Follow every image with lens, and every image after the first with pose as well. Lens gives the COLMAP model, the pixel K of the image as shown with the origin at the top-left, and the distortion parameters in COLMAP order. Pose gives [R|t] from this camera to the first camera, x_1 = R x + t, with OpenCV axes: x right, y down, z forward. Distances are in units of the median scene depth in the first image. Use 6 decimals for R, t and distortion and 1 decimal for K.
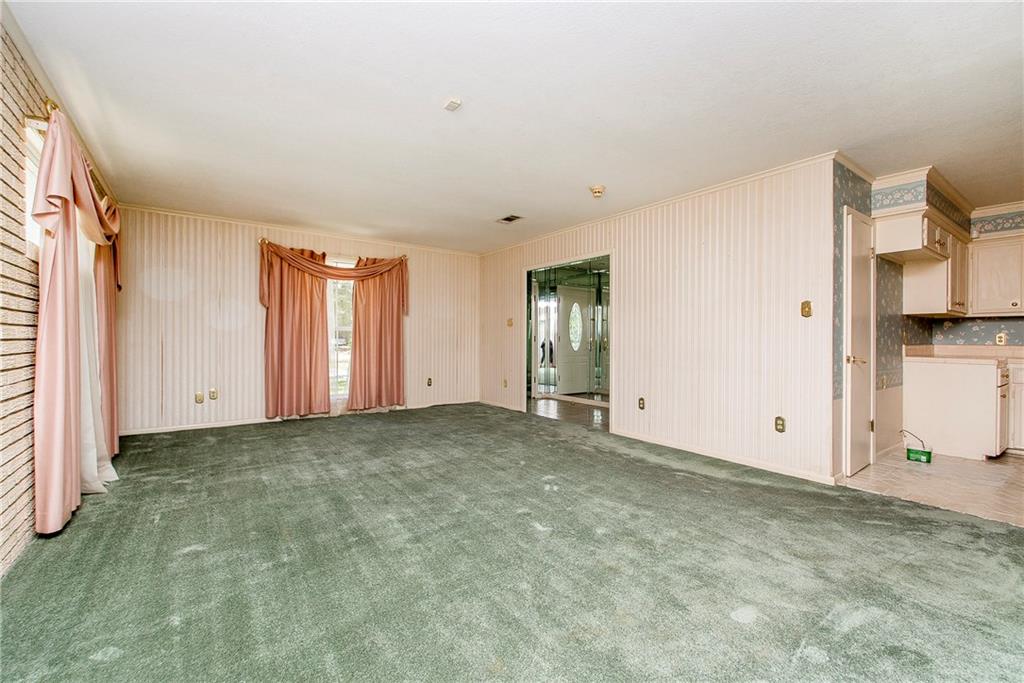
lens RADIAL K [[426.6, 0, 512.0], [0, 426.6, 341.5], [0, 0, 1]] dist [0.000784, -0.000071]
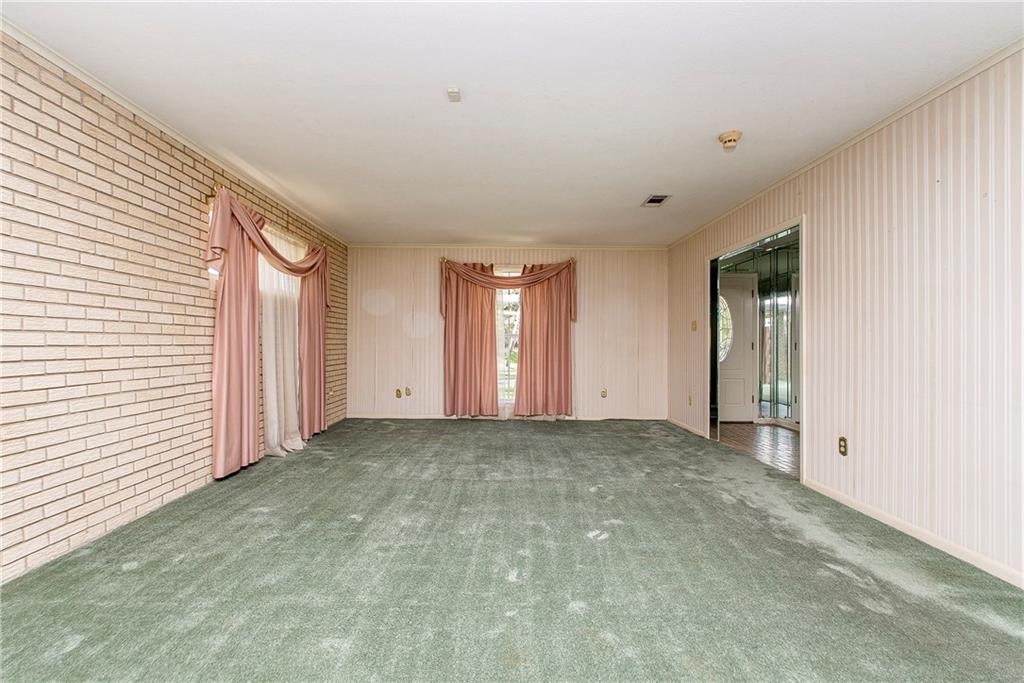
lens RADIAL K [[445.0, 0, 512.0], [0, 445.0, 341.5], [0, 0, 1]] dist [0.007181, -0.000037]
pose [[0.814948, -0.003829, -0.579521, 0.265883], [-0.005753, 0.999875, -0.014696, -0.000074], [0.579505, 0.015310, 0.814825, 0.142616]]
